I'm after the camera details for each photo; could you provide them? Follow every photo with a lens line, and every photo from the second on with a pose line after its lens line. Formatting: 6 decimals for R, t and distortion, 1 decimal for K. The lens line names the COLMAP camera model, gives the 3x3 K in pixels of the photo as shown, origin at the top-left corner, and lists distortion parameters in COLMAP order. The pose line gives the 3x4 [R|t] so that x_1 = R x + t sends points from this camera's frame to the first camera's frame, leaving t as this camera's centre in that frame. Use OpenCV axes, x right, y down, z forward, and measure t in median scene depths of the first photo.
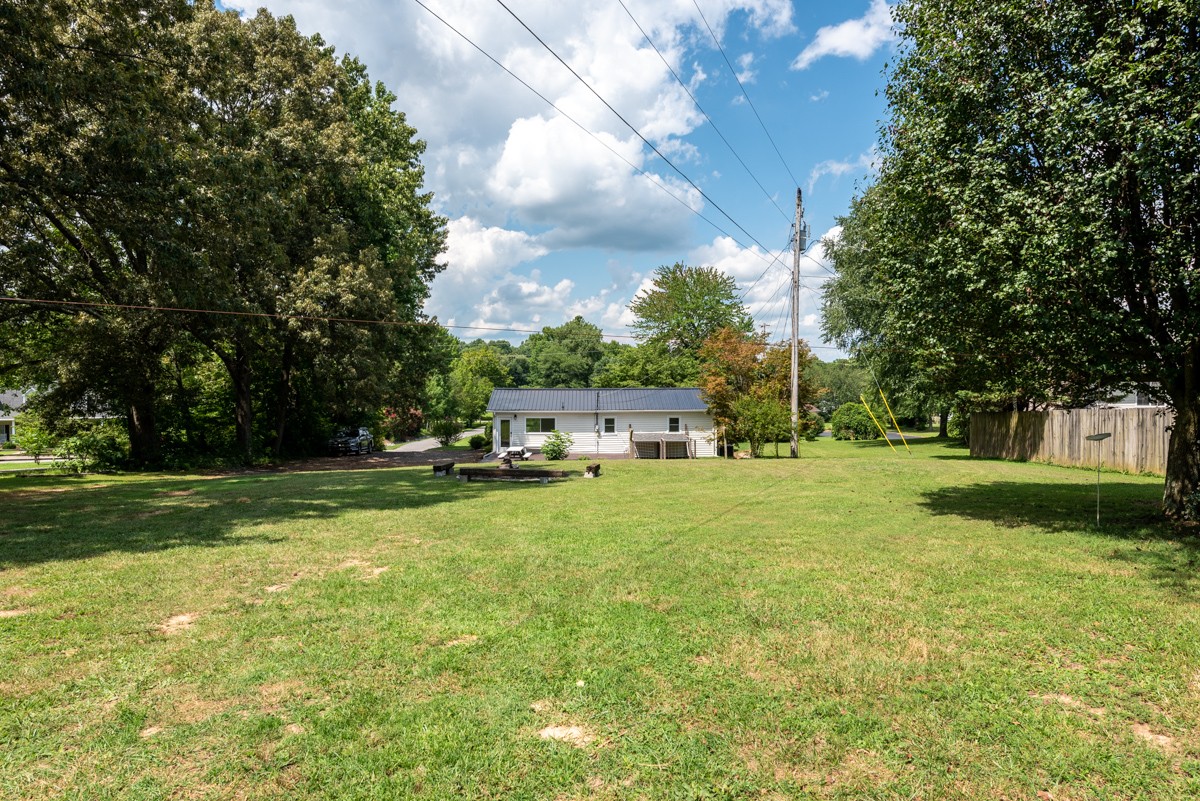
lens RADIAL K [[667.8, 0, 601.3], [0, 667.8, 405.5], [0, 0, 1]] dist [0.001611, 0.001783]
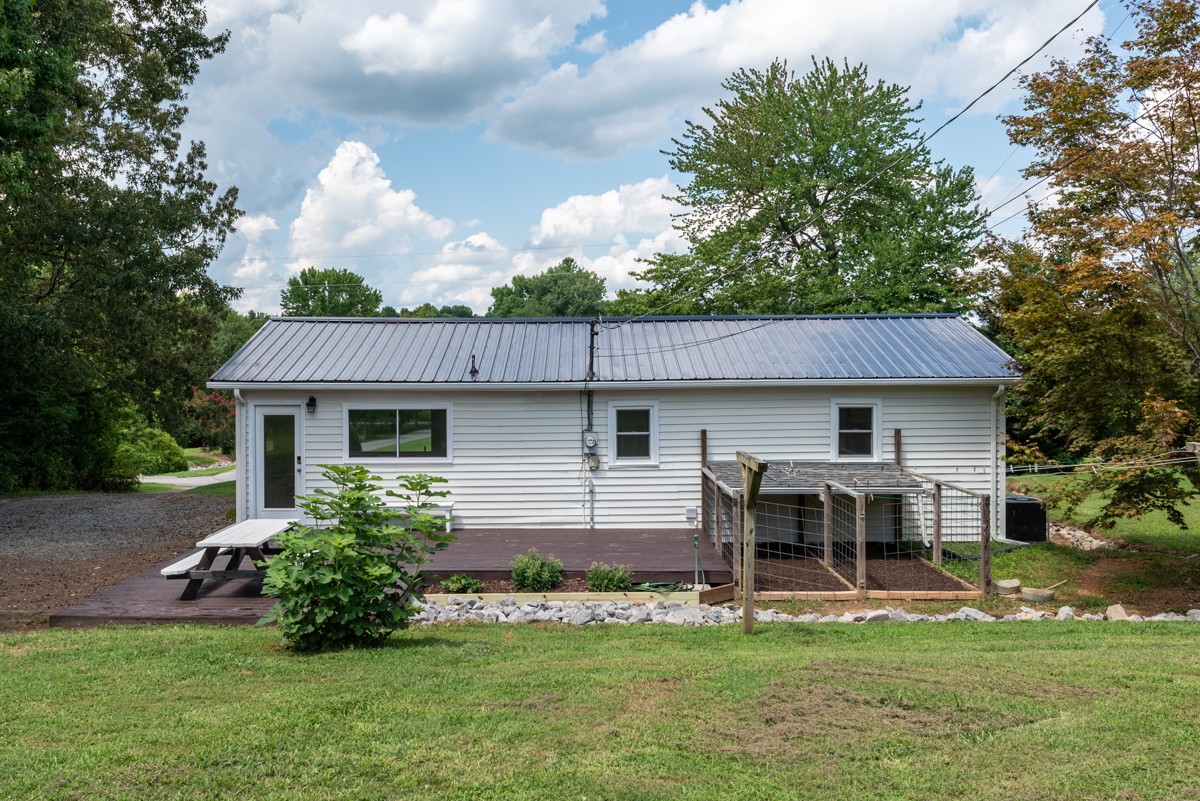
lens RADIAL K [[667.8, 0, 601.3], [0, 667.8, 405.5], [0, 0, 1]] dist [0.001611, 0.001783]
pose [[0.999987, -0.003995, -0.003180, 0.000022], [0.003995, 0.999992, 0.000016, 0.017645], [0.003180, -0.000029, 0.999995, 0.704189]]
